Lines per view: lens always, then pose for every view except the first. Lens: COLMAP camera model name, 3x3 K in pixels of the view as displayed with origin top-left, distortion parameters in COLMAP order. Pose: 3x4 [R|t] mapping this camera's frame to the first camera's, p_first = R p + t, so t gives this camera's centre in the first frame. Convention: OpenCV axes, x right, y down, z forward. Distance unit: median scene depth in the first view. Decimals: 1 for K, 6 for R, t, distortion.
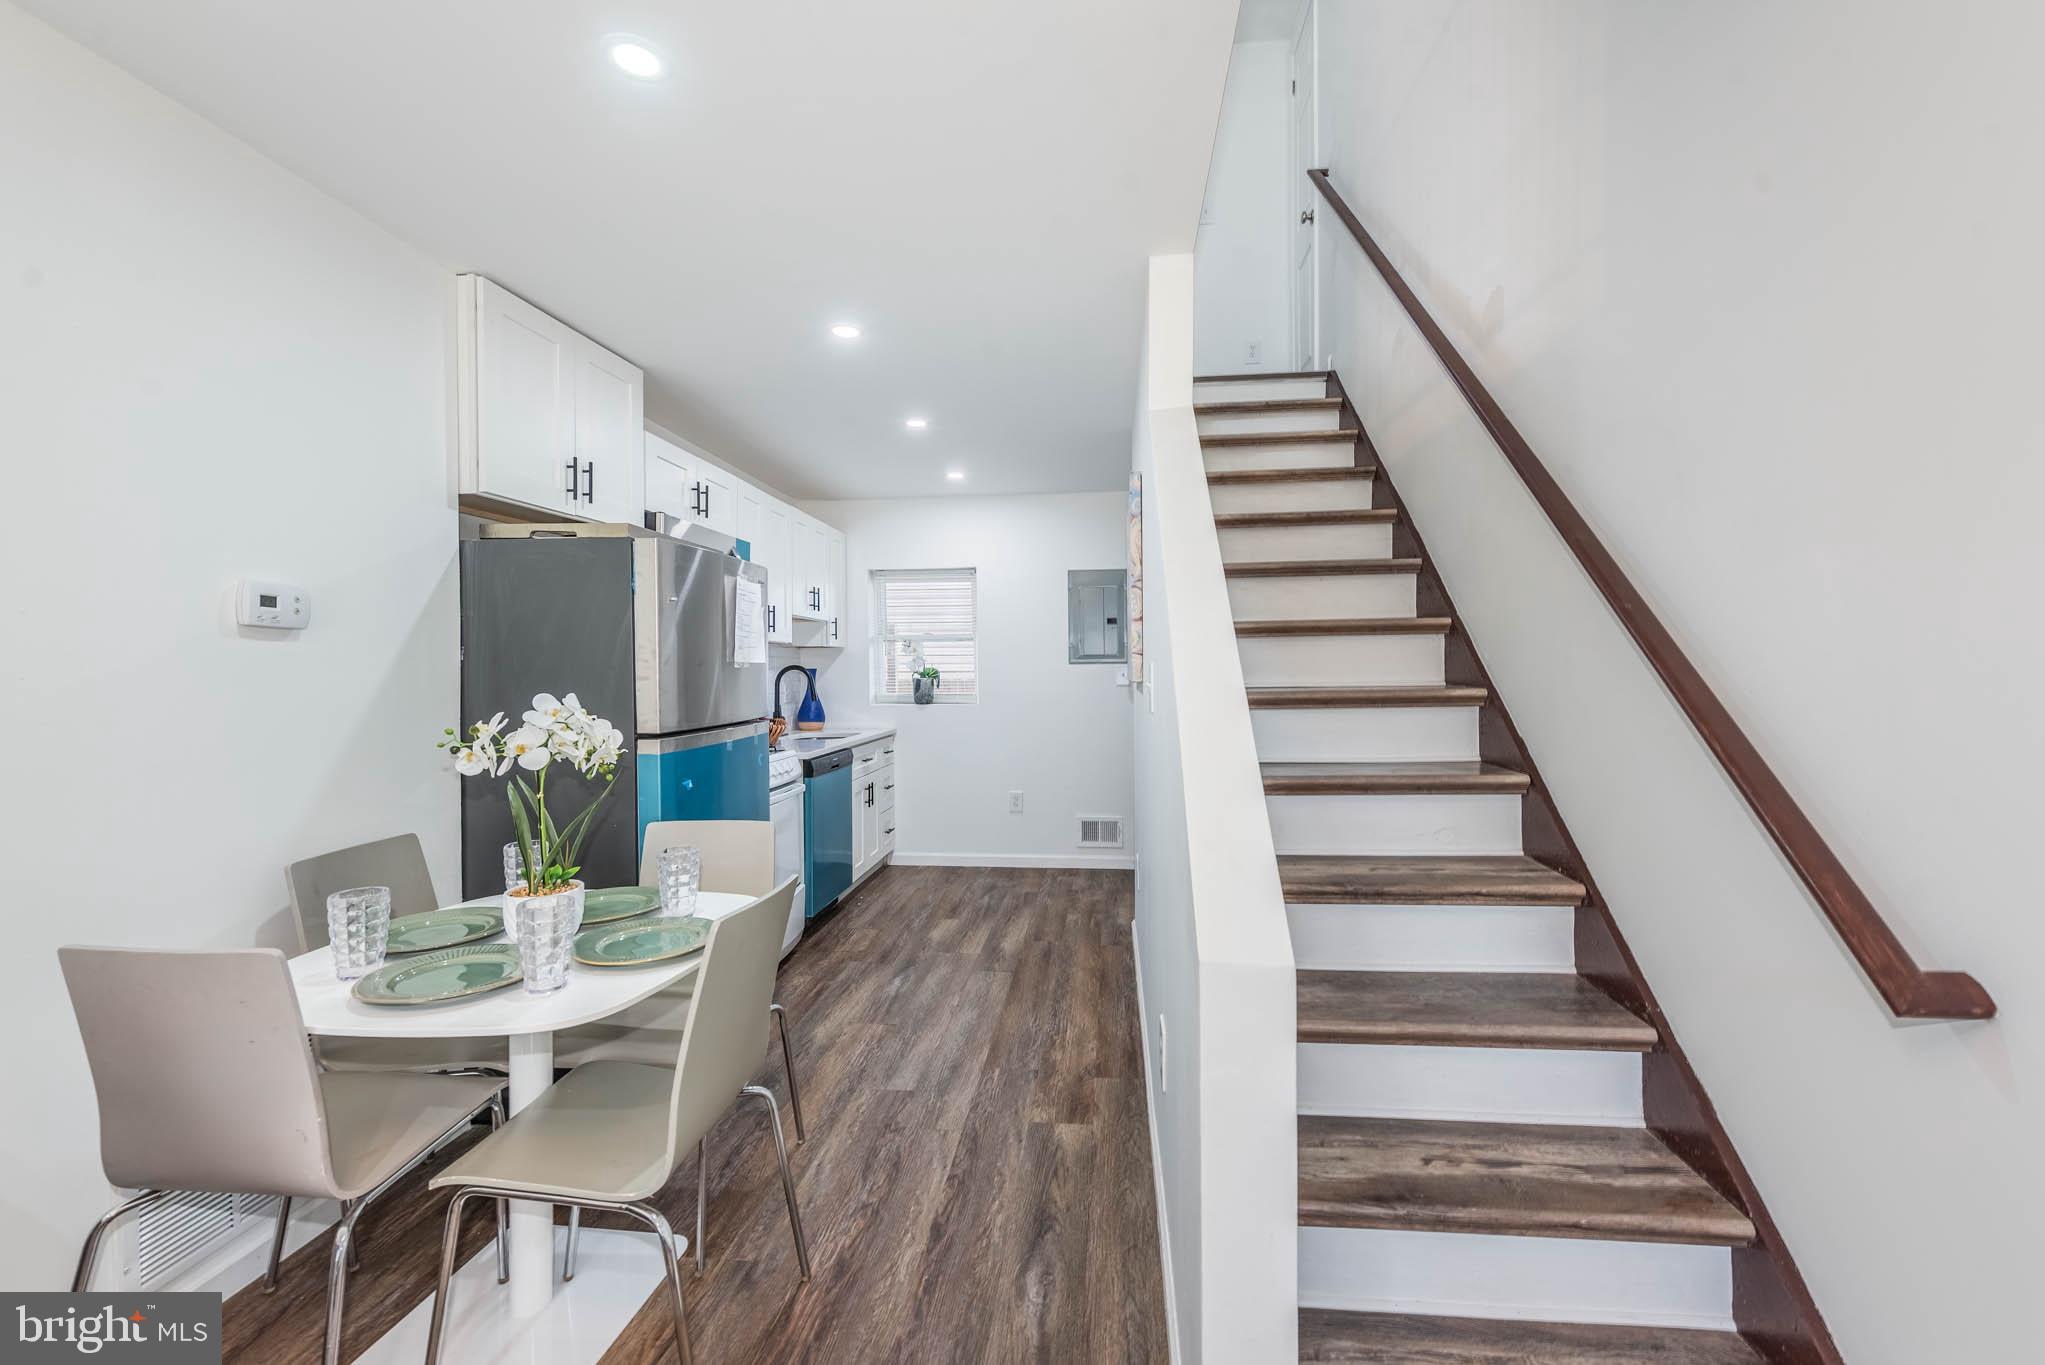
lens RADIAL K [[826.3, 0, 1025.4], [0, 826.3, 682.9], [0, 0, 1]] dist [0.009450, -0.001952]
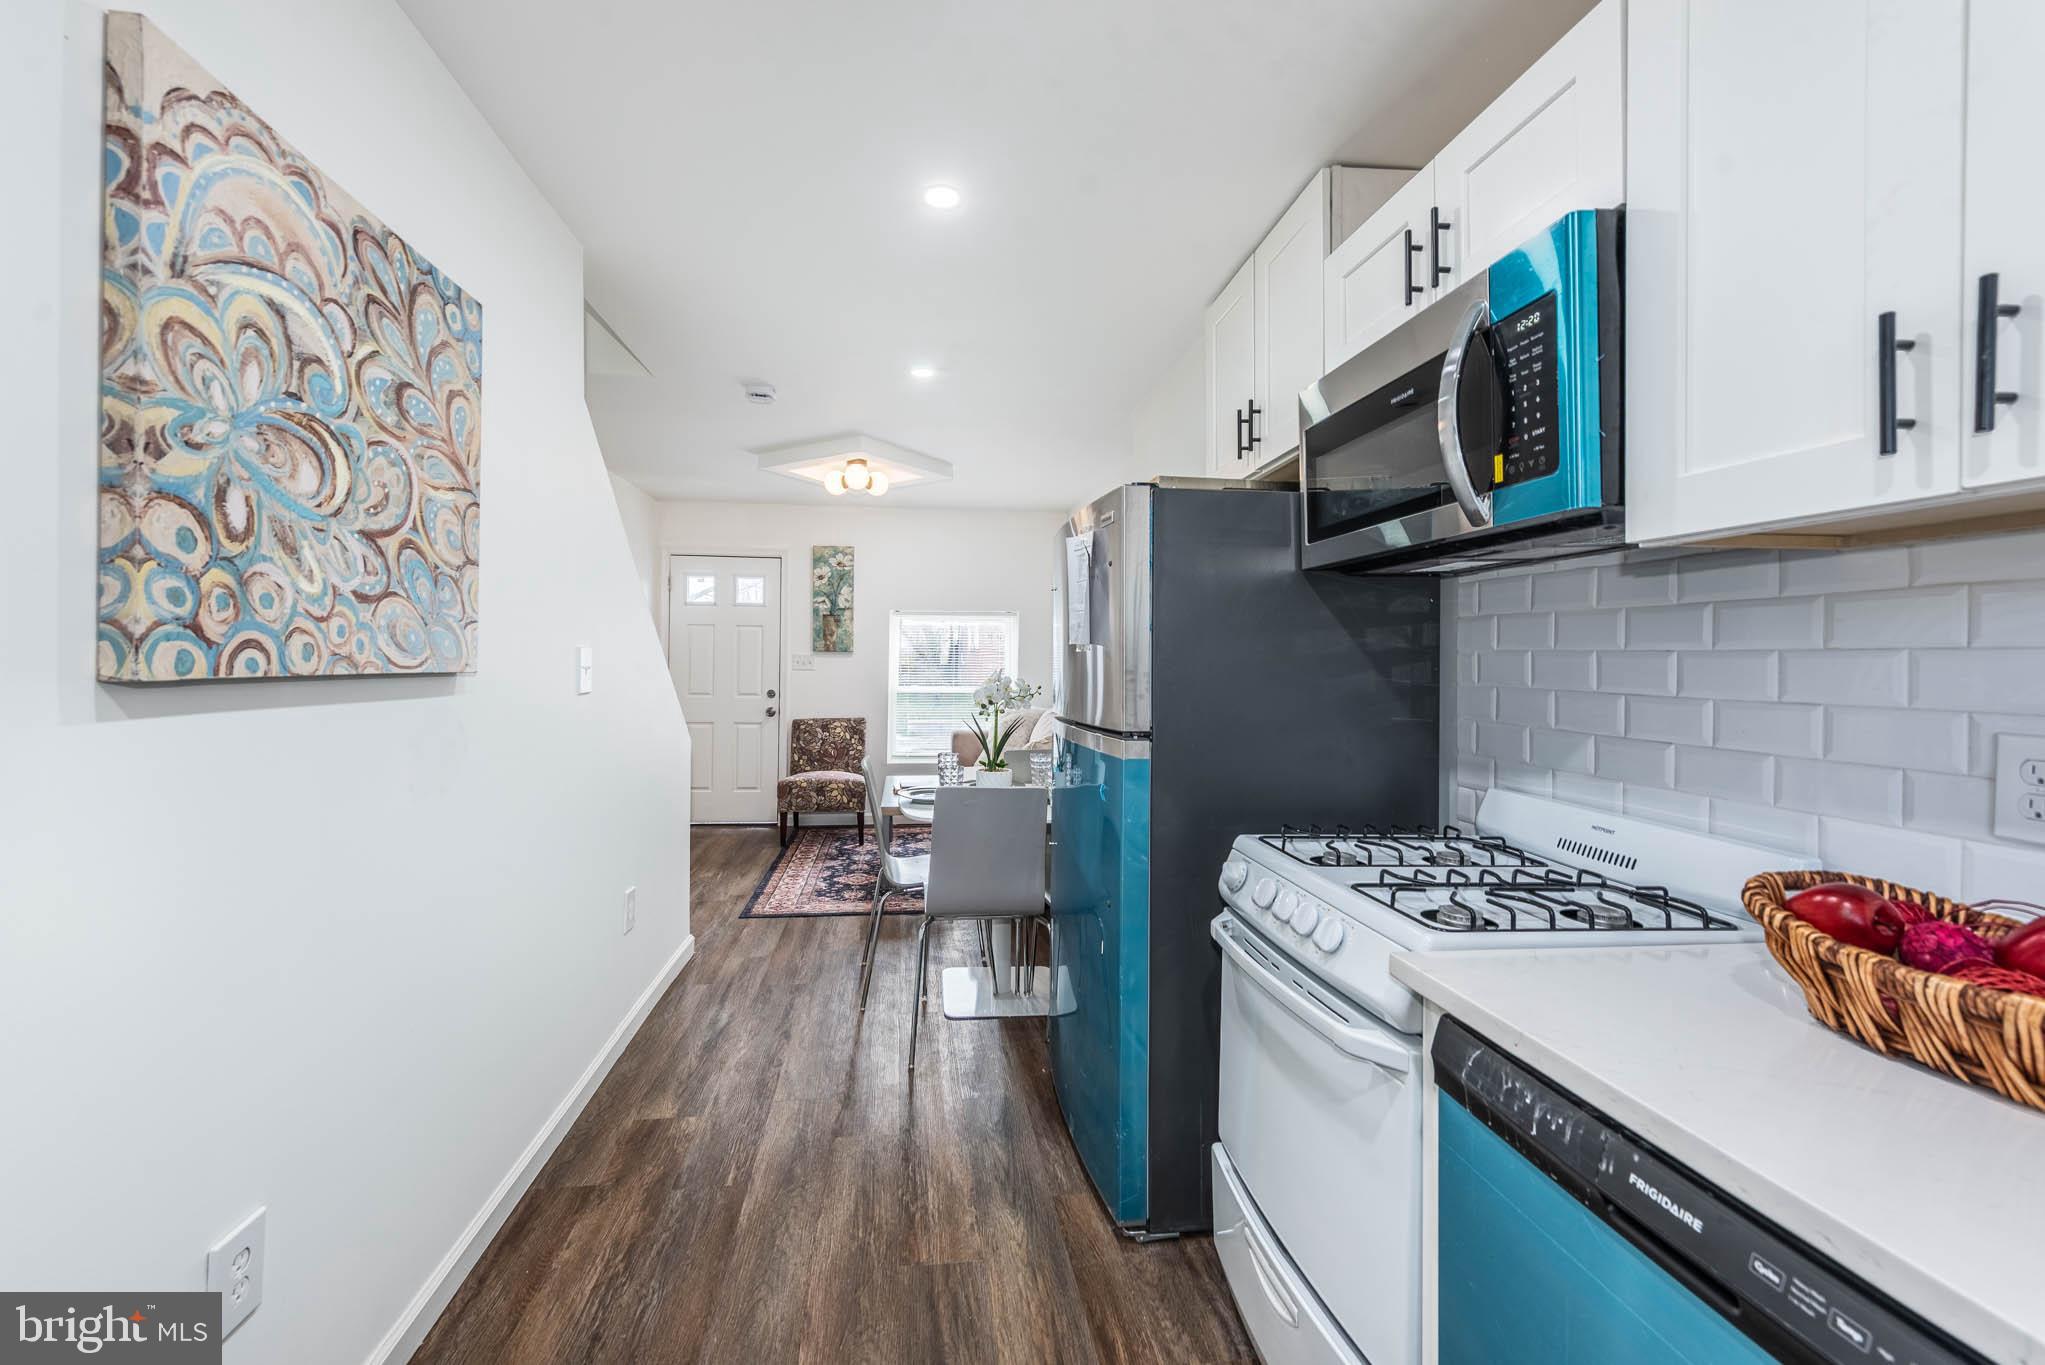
lens RADIAL K [[826.3, 0, 992.5], [0, 826.3, 663.2], [0, 0, 1]] dist [0.009450, -0.001952]
pose [[-0.977232, -0.001586, -0.212166, -0.063020], [-0.006273, 0.999751, 0.021419, -0.014477], [0.212079, 0.022262, -0.976999, 1.046760]]
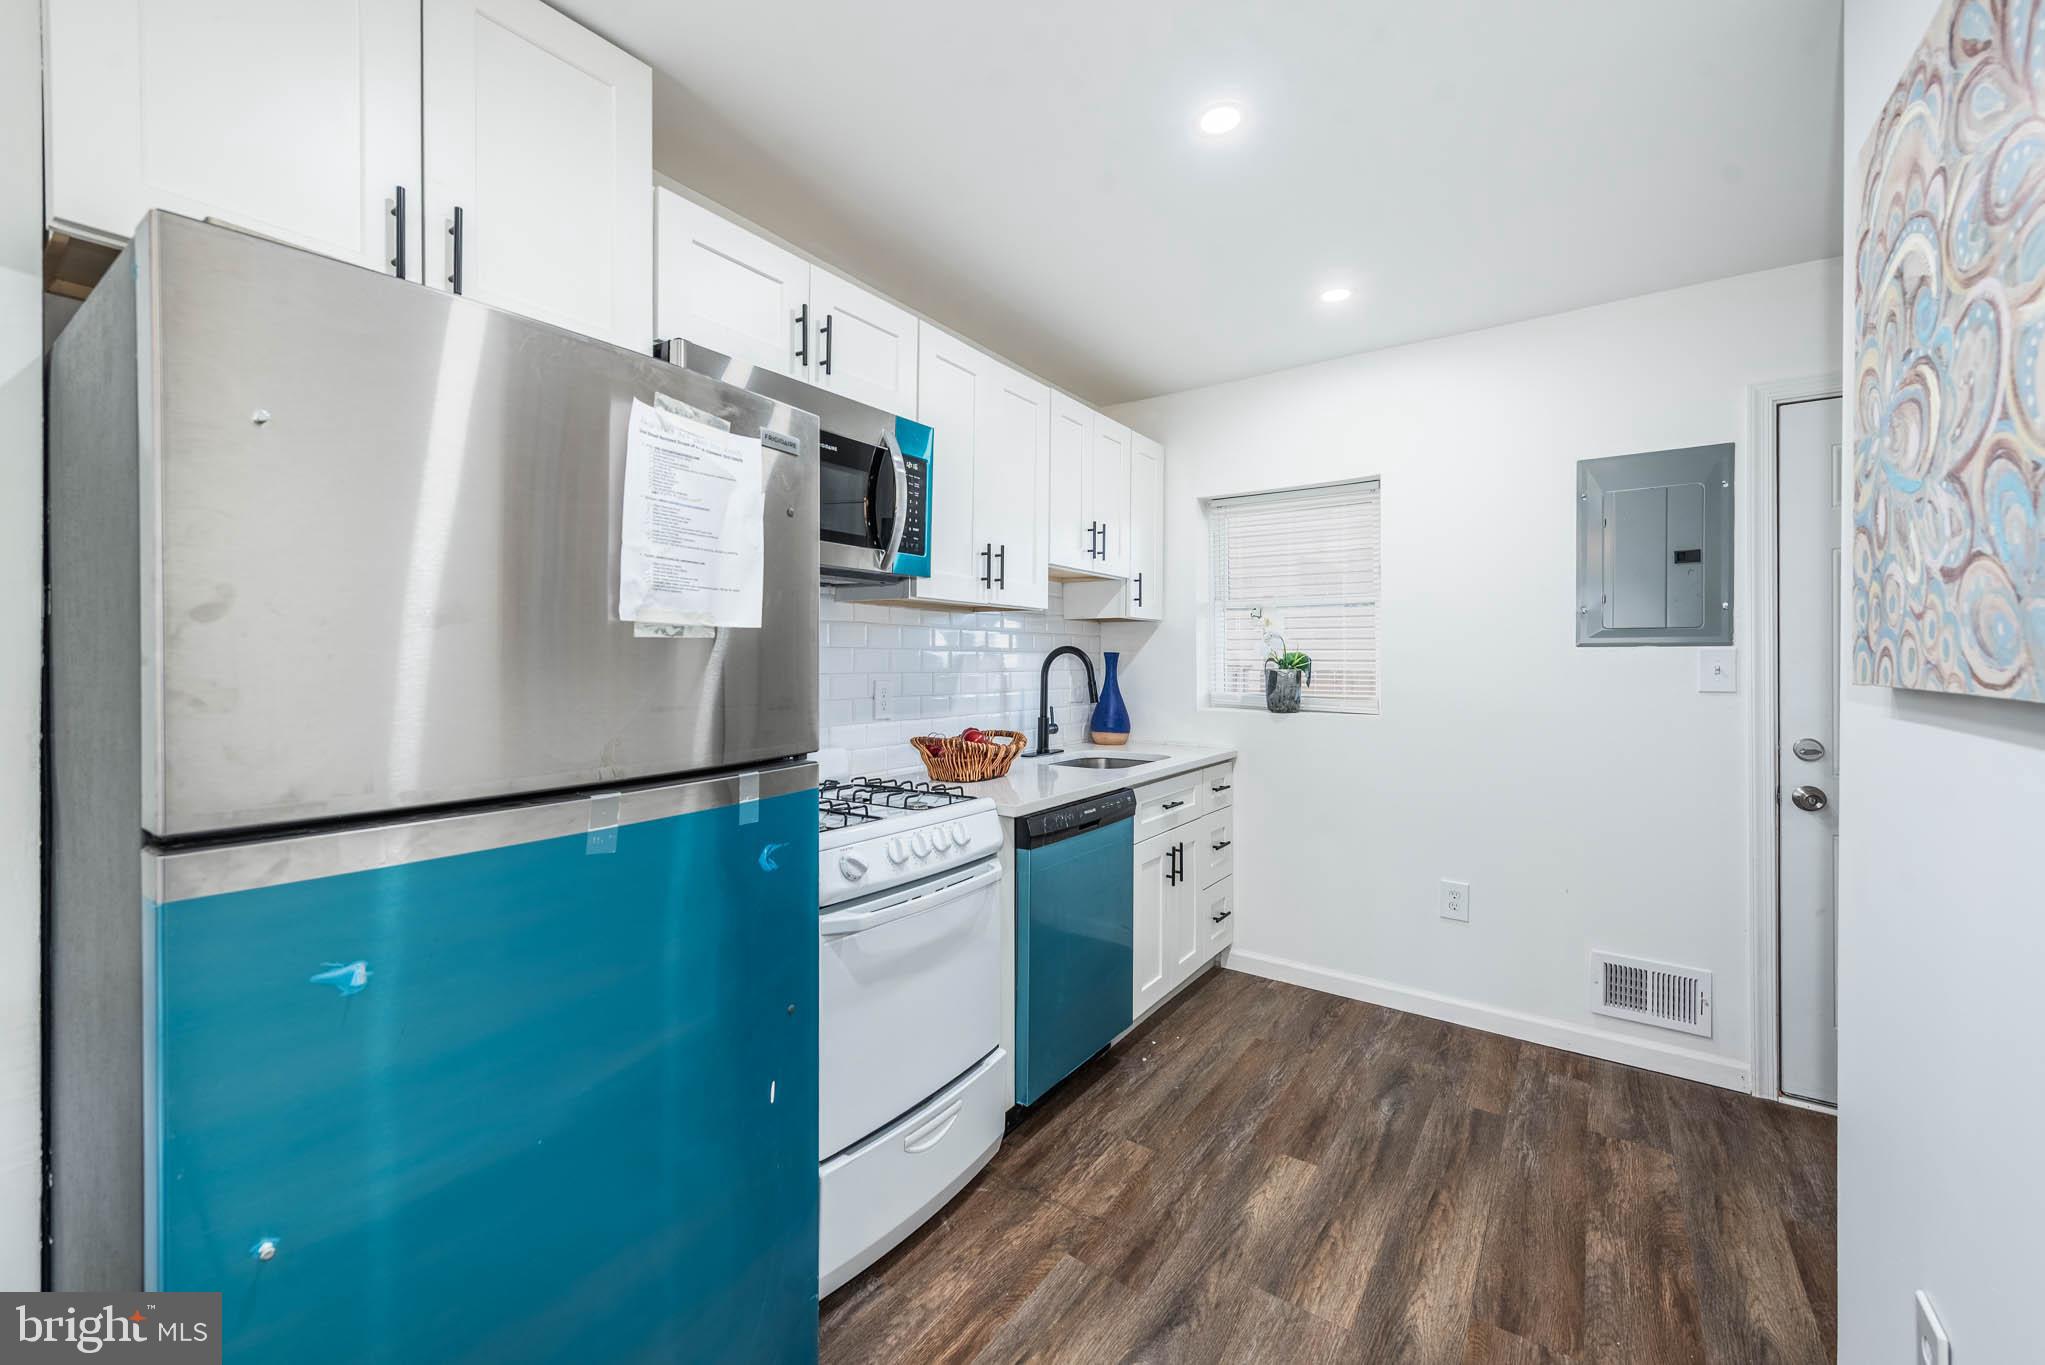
lens RADIAL K [[826.3, 0, 1021.6], [0, 826.3, 658.6], [0, 0, 1]] dist [0.009450, -0.001952]
pose [[0.878104, 0.011960, -0.478319, -0.003276], [-0.018885, 0.999775, -0.009672, -0.004908], [0.478096, 0.017526, 0.878133, 0.445108]]
